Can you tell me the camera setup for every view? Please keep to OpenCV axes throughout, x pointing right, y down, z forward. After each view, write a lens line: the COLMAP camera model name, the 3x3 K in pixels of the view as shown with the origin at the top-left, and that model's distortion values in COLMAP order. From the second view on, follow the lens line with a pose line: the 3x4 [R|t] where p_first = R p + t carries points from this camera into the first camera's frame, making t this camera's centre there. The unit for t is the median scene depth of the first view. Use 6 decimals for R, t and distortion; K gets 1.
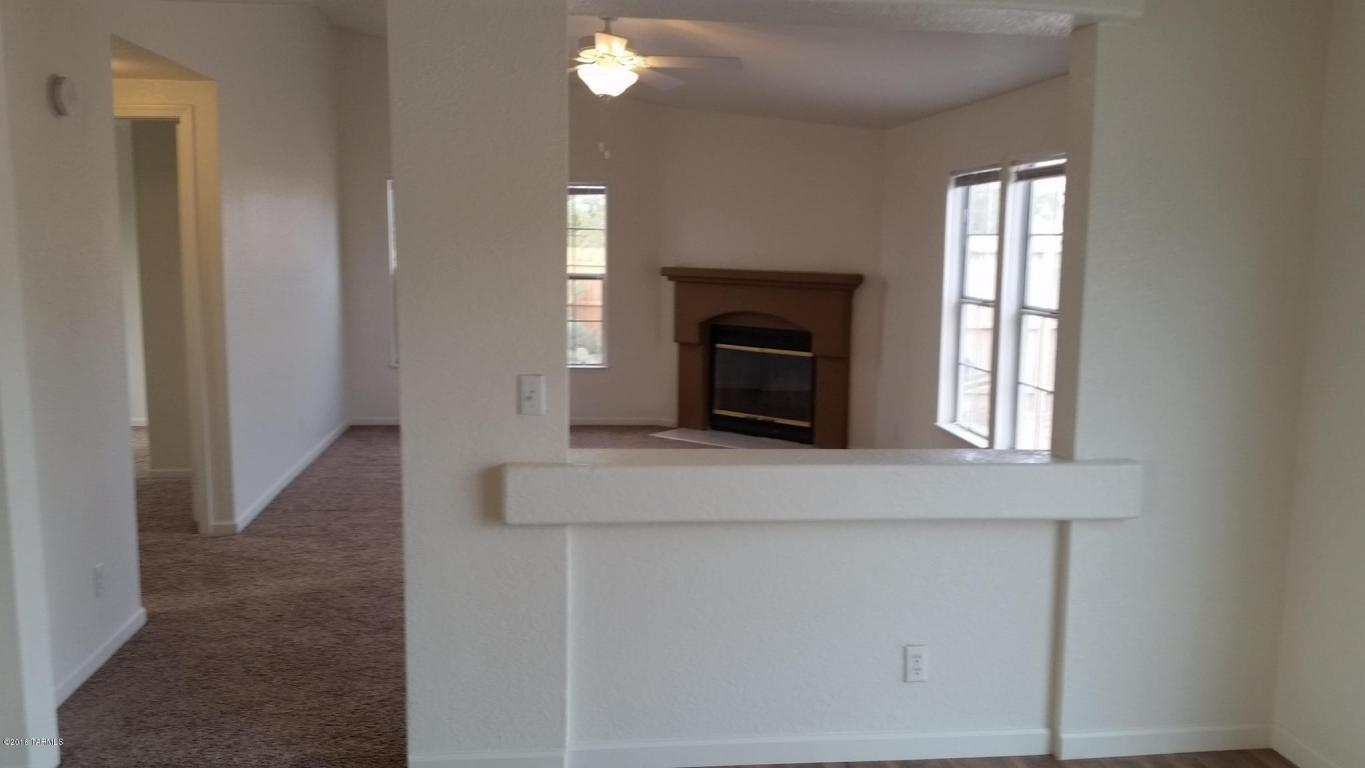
lens RADIAL K [[1106.7, 0, 686.4], [0, 1106.7, 384.1], [0, 0, 1]] dist [0.064202, -0.070816]
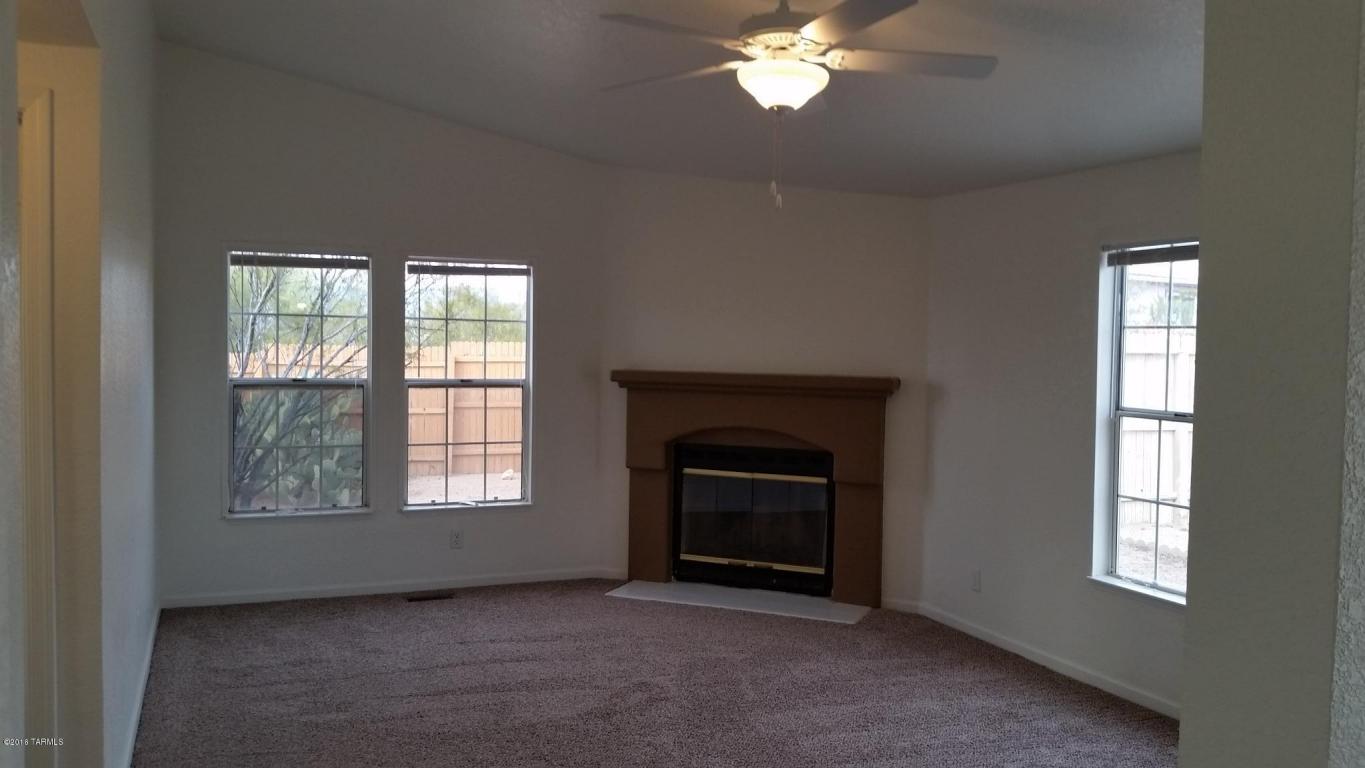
lens RADIAL K [[1106.7, 0, 678.5], [0, 1106.7, 378.9], [0, 0, 1]] dist [0.064202, -0.070816]
pose [[0.961535, -0.010030, 0.274501, -0.193789], [0.035568, 0.995466, -0.088216, -0.031530], [-0.272371, 0.094586, 0.957532, 0.262887]]
